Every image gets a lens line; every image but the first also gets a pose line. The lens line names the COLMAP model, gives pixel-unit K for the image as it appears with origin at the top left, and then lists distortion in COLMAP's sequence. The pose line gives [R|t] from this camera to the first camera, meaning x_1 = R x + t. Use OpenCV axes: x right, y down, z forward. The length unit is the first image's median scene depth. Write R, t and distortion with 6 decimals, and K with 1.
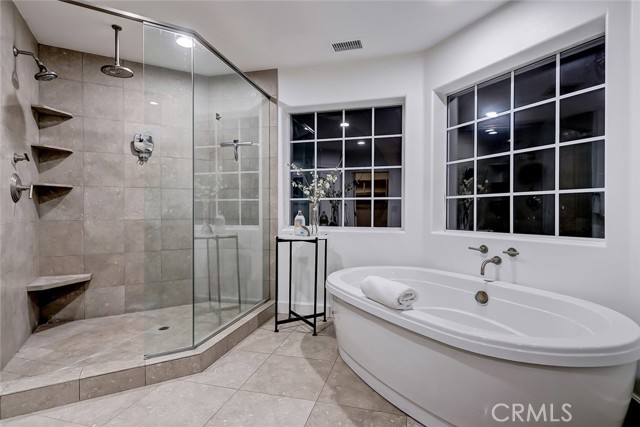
lens RADIAL K [[321.3, 0, 320.0], [0, 321.3, 213.5], [0, 0, 1]] dist [0.003156, 0.000489]
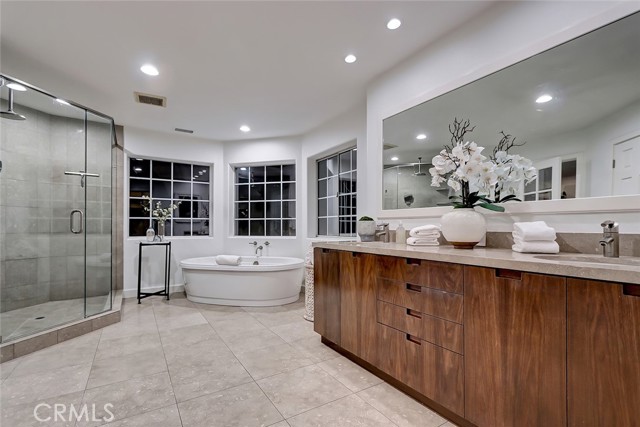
lens RADIAL K [[298.6, 0, 322.5], [0, 298.6, 220.3], [0, 0, 1]] dist [0.000161, -0.000417]
pose [[0.667090, 0.016286, 0.744799, -0.600930], [0.007594, 0.999560, -0.028658, 0.012319], [-0.744938, 0.024773, 0.666673, -0.604756]]
